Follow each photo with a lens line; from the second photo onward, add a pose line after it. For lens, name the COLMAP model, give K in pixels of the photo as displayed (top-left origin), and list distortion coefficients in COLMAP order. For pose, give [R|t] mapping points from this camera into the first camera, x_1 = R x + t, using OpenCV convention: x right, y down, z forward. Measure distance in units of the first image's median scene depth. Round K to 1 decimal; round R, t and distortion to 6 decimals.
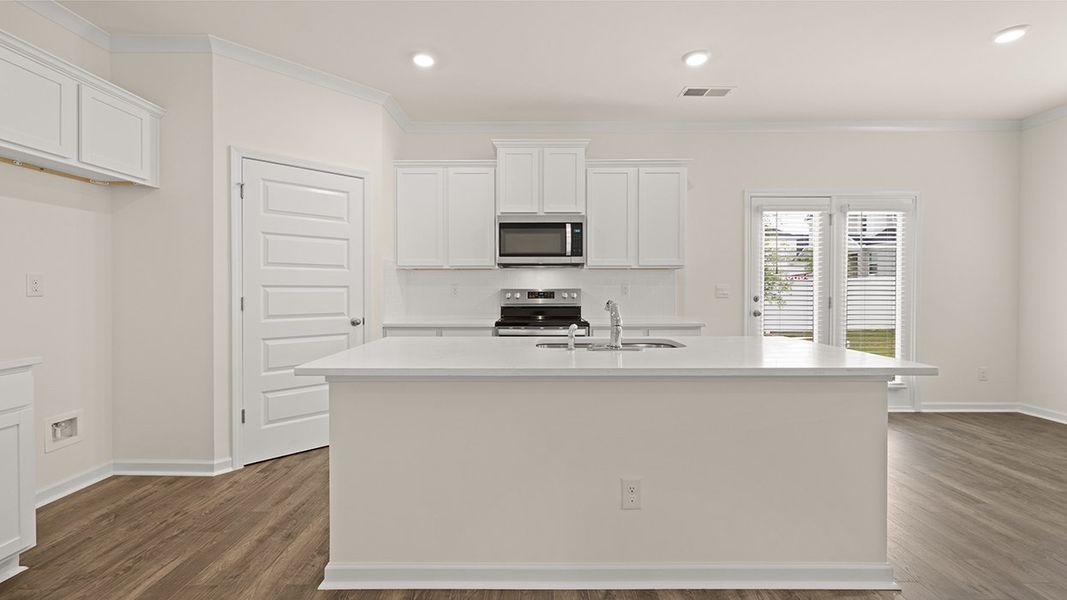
lens RADIAL K [[415.6, 0, 536.2], [0, 415.6, 286.7], [0, 0, 1]] dist [-0.009369, -0.000031]
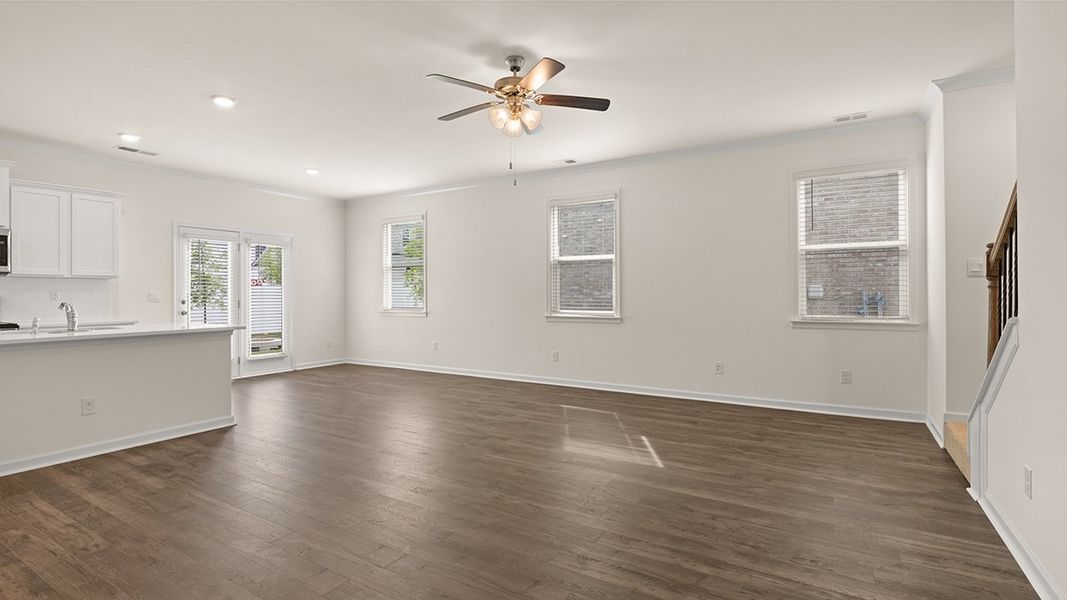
lens RADIAL K [[504.1, 0, 532.9], [0, 504.1, 295.5], [0, 0, 1]] dist [-0.000625, 0.001792]
pose [[0.503748, -0.004825, 0.863837, -0.316952], [0.000540, 0.999986, 0.005271, -0.000077], [-0.863850, -0.002189, 0.503744, -0.817651]]
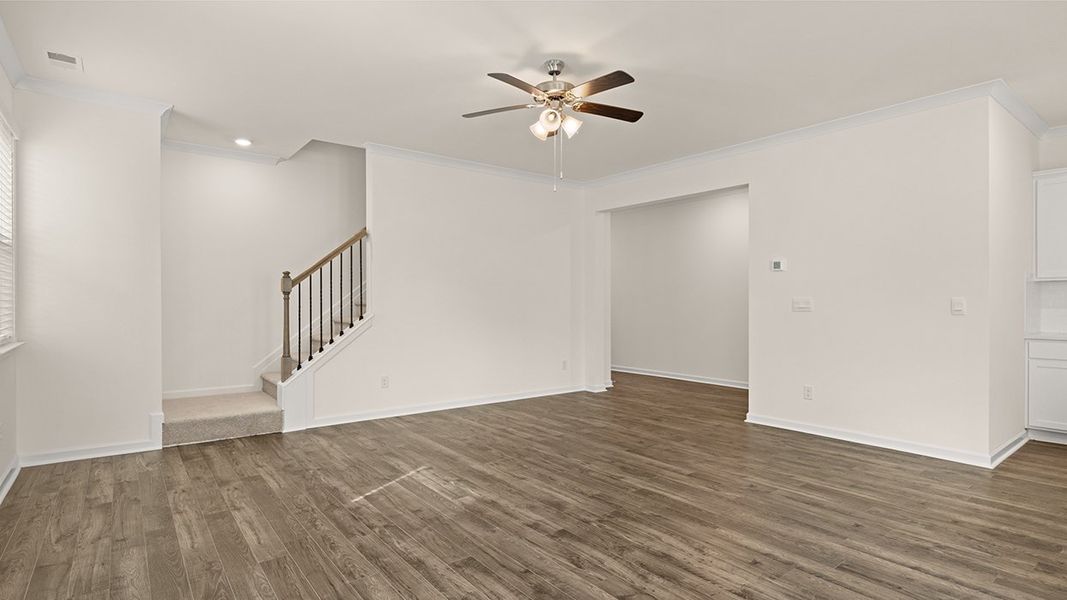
lens RADIAL K [[534.9, 0, 540.4], [0, 534.9, 294.0], [0, 0, 1]] dist [-0.012320, 0.000489]
pose [[-0.768614, -0.006027, -0.639684, 1.013292], [0.003625, 0.999899, -0.013776, -0.000226], [0.639702, -0.012907, -0.768514, 0.323426]]
